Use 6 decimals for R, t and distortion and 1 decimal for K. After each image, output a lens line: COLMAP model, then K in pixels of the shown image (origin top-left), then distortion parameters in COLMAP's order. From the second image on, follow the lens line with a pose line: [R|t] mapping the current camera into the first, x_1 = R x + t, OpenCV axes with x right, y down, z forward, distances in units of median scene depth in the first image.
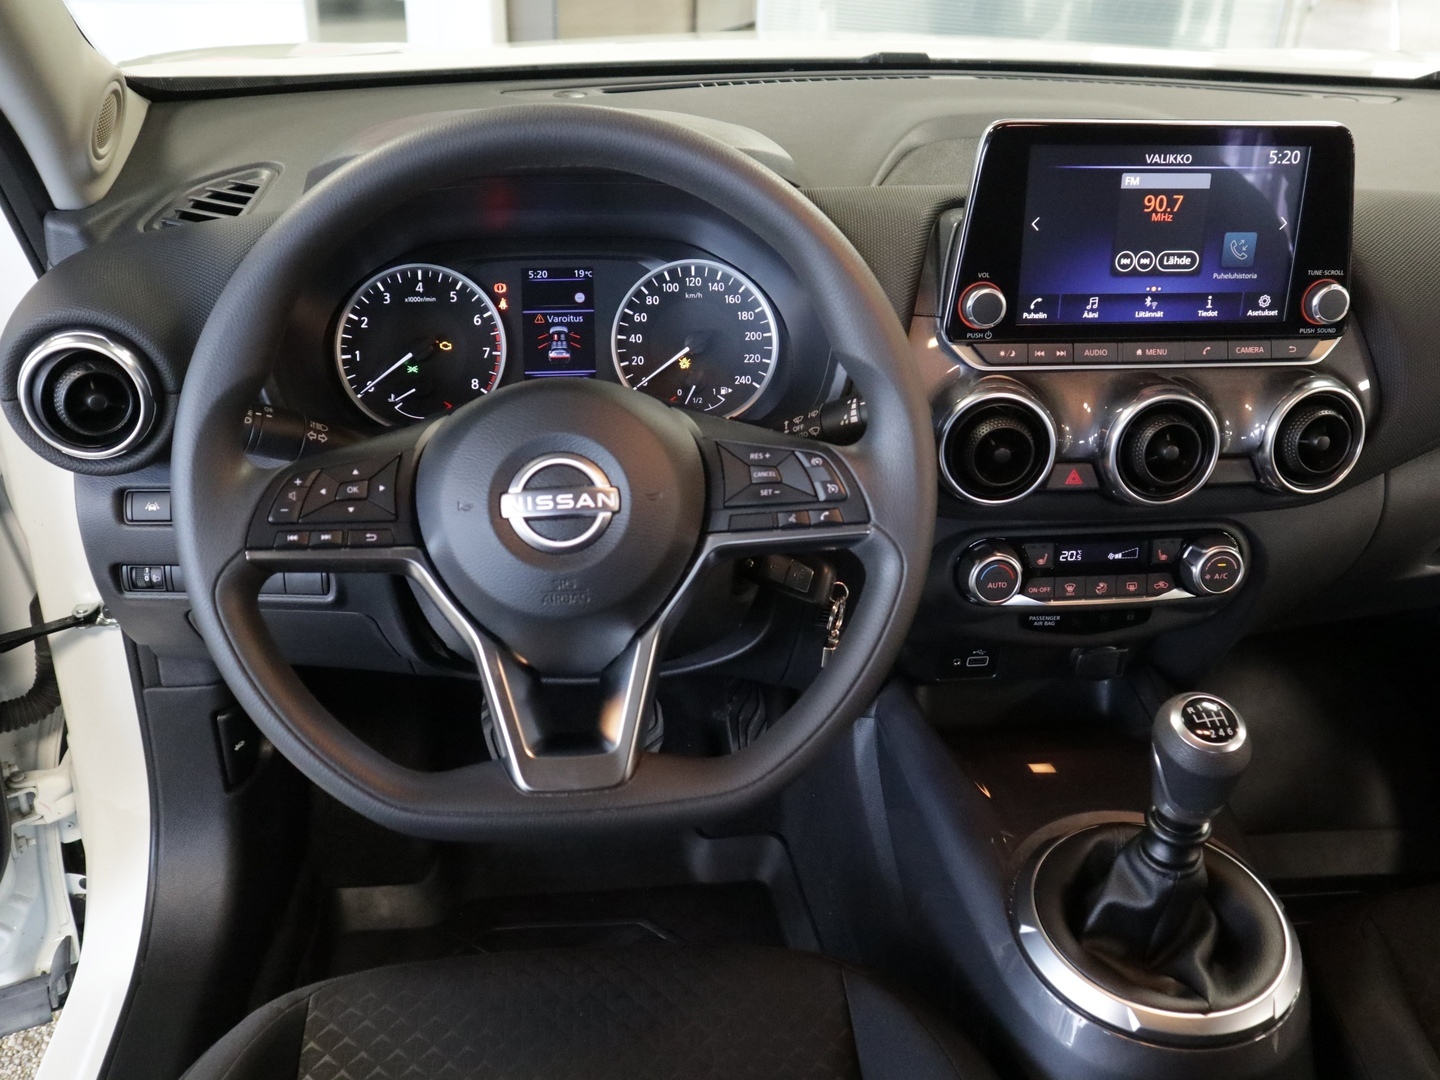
lens RADIAL K [[1326.3, 0, 720.0], [0, 1326.3, 540.0], [0, 0, 1]] dist [-0.080231, 0.092859]
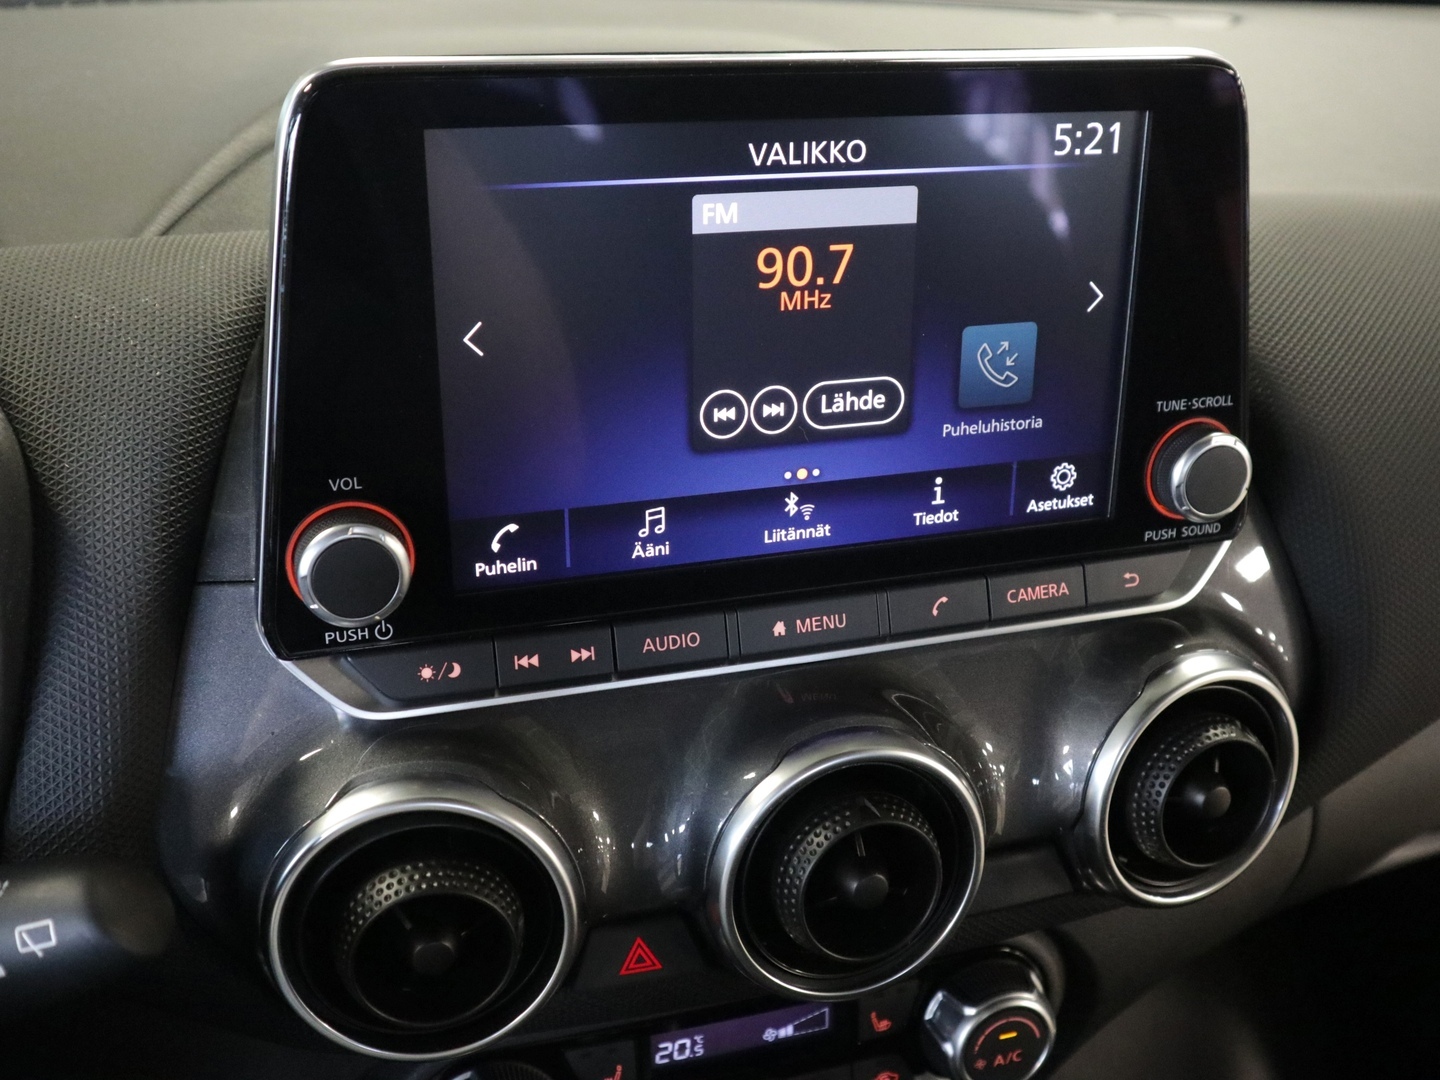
lens RADIAL K [[1445.6, 0, 720.0], [0, 1445.6, 540.0], [0, 0, 1]] dist [-0.043266, 0.008849]
pose [[0.981512, -0.074589, 0.176269, 0.225213], [0.075153, 0.997166, 0.003481, -0.174027], [-0.176029, 0.009831, 0.984336, 0.566165]]
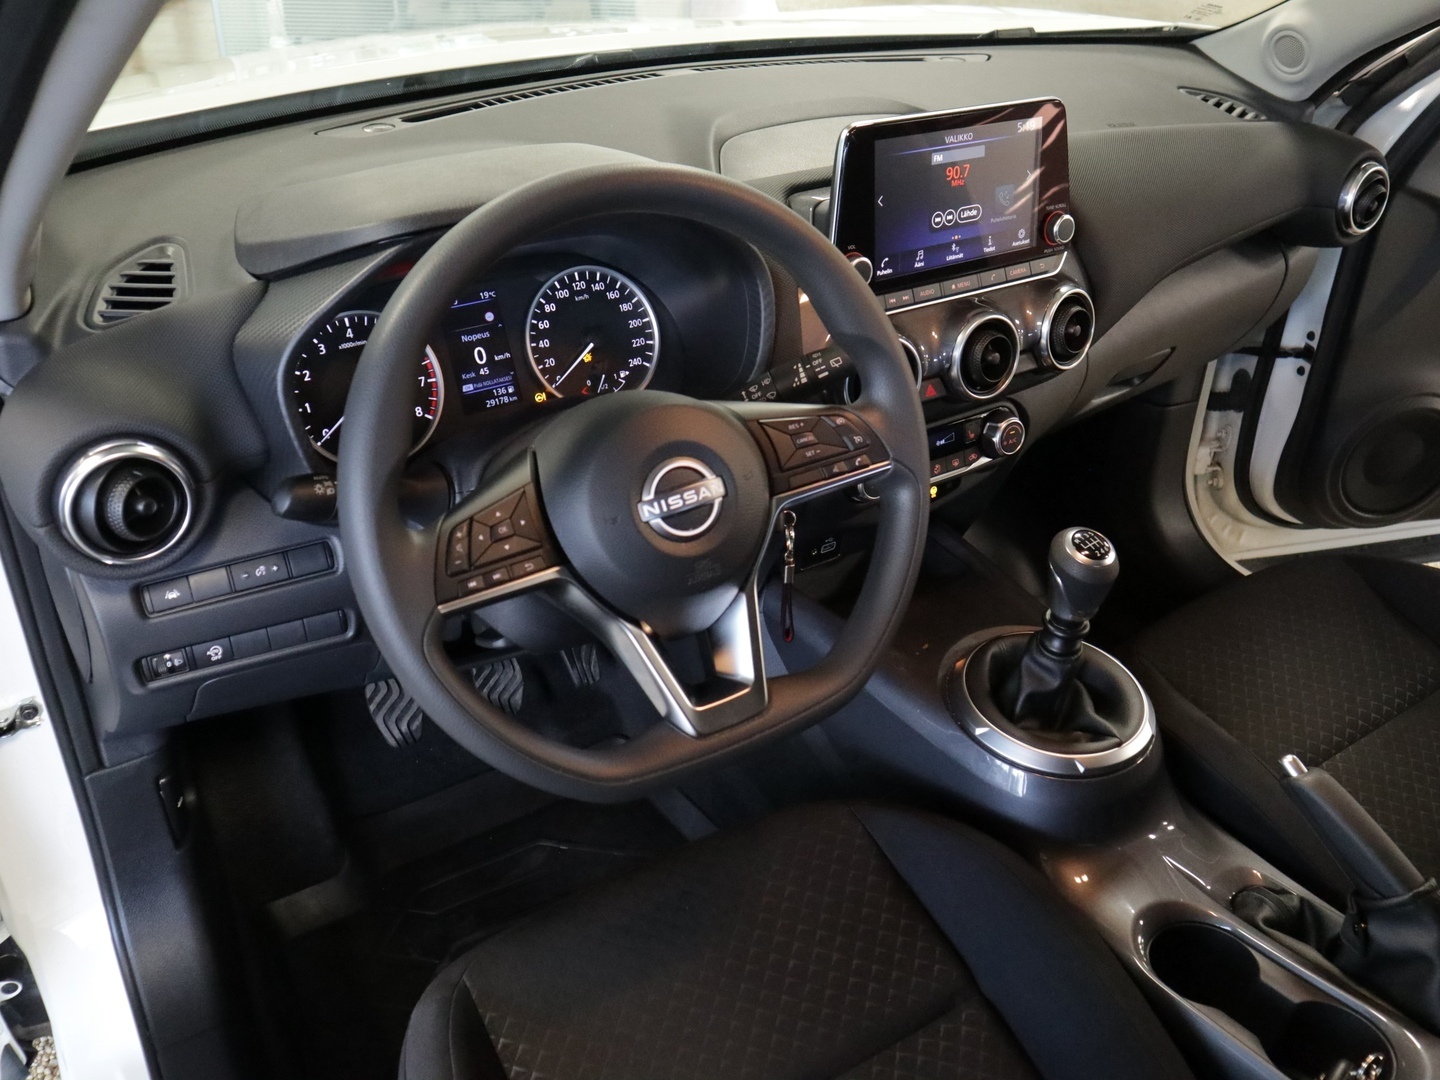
lens RADIAL K [[1193.2, 0, 720.0], [0, 1193.2, 540.0], [0, 0, 1]] dist [-0.066167, 0.003274]
pose [[0.896587, -0.240941, 0.371591, -0.392984], [0.210420, 0.970059, 0.121281, -0.090931], [-0.389687, -0.030549, 0.920441, -0.006151]]
